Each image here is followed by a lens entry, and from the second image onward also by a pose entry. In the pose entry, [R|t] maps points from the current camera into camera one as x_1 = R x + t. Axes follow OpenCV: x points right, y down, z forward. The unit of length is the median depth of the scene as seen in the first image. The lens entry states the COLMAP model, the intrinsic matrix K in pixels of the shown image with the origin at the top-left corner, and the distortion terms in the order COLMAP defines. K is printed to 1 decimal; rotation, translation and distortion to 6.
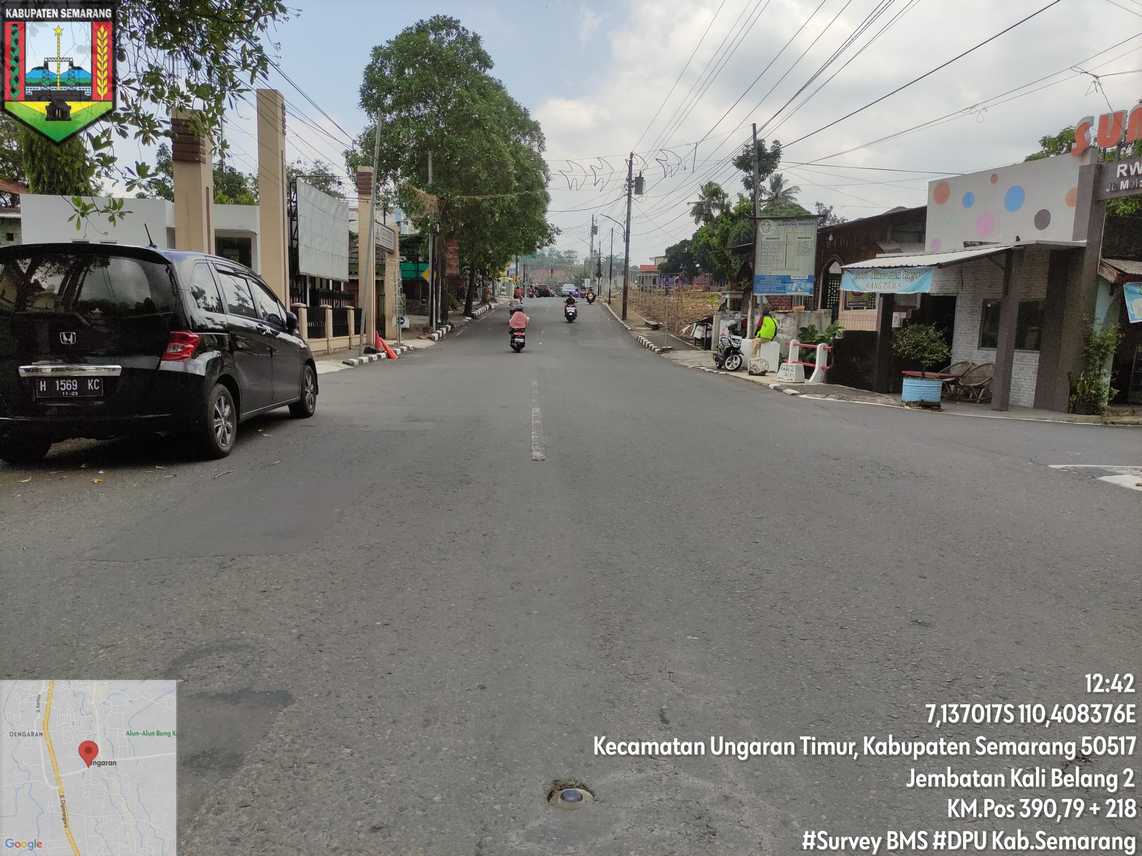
lens RADIAL K [[833.7, 0, 571.0], [0, 833.7, 428.0], [0, 0, 1]] dist [0.055324, -0.098266]
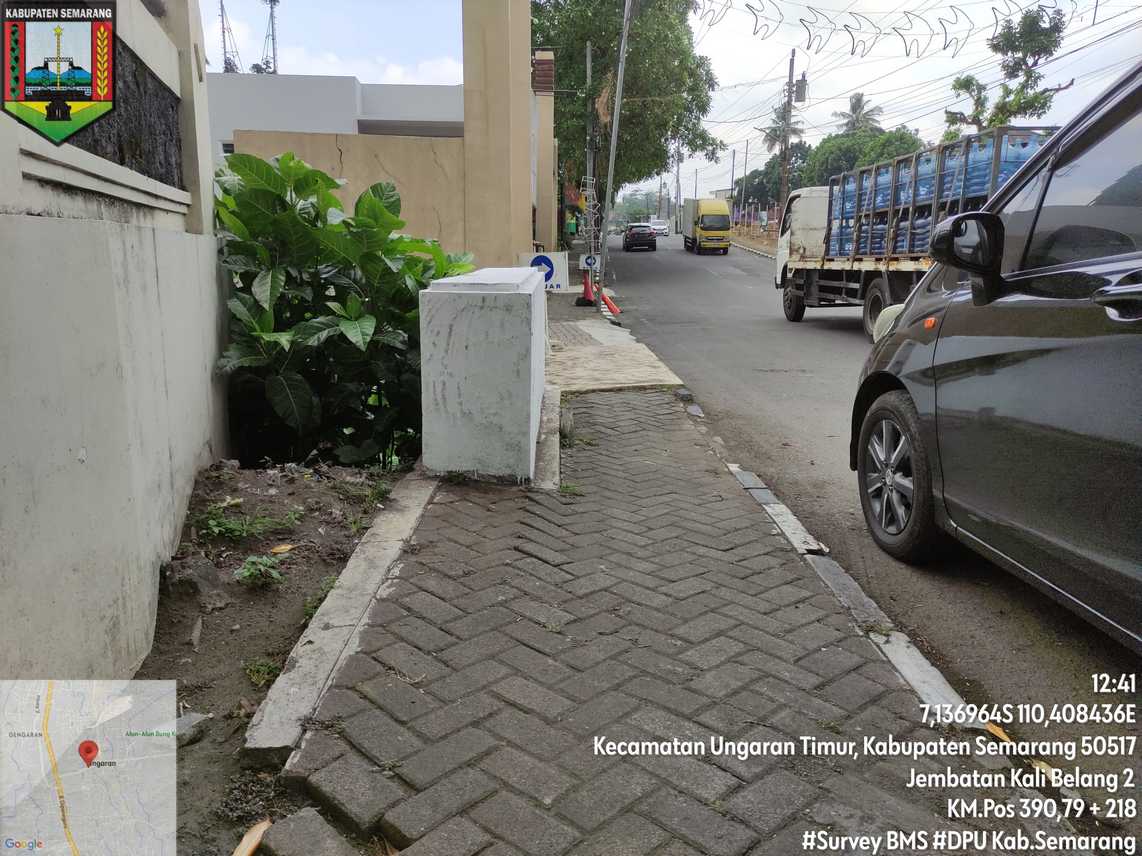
lens RADIAL K [[845.2, 0, 571.0], [0, 845.2, 428.0], [0, 0, 1]] dist [0.056131, -0.050131]
pose [[0.999377, -0.012252, -0.033110, -0.164128], [0.014370, 0.997813, 0.064519, -0.023585], [0.032247, -0.064954, 0.997367, 0.187364]]
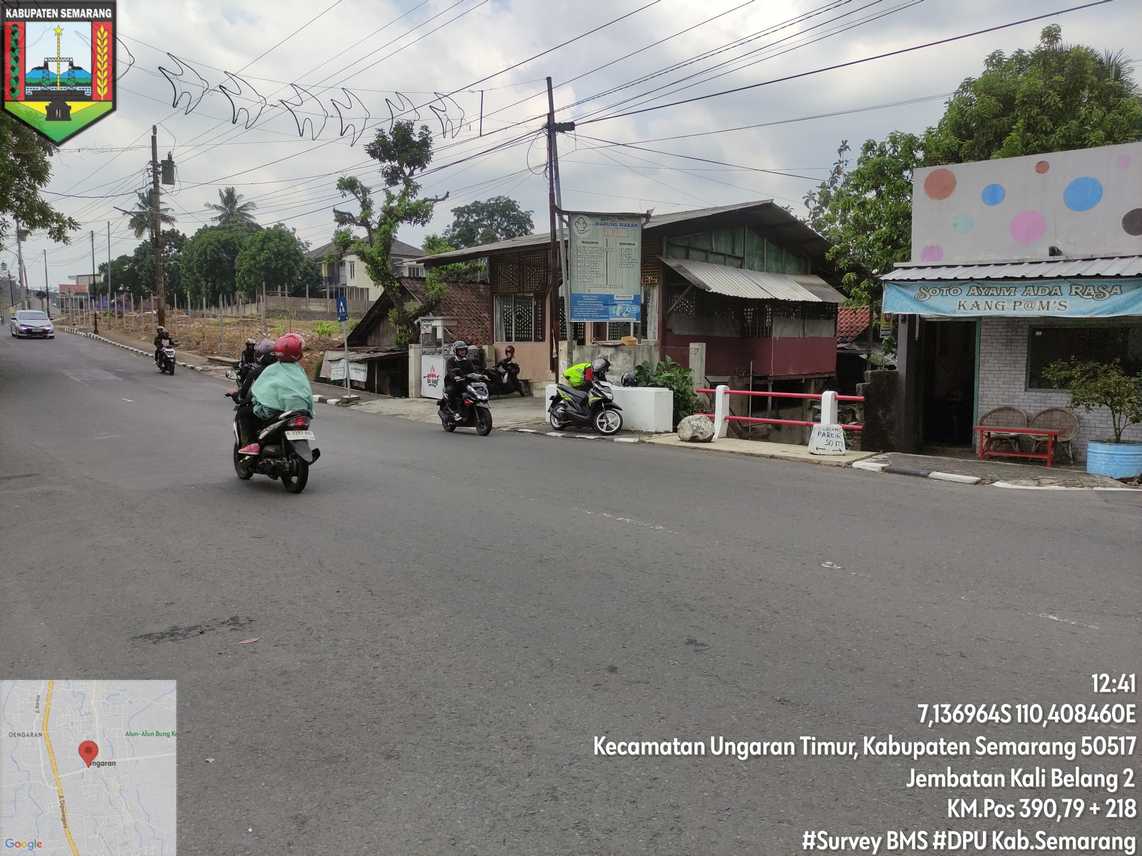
lens RADIAL K [[843.1, 0, 566.9], [0, 843.1, 429.2], [0, 0, 1]] dist [0.051569, -0.051272]
pose [[0.797111, -0.081769, 0.598270, -0.142253], [0.100203, 0.994964, 0.002481, -0.046903], [-0.595460, 0.057971, 0.801291, 0.289990]]
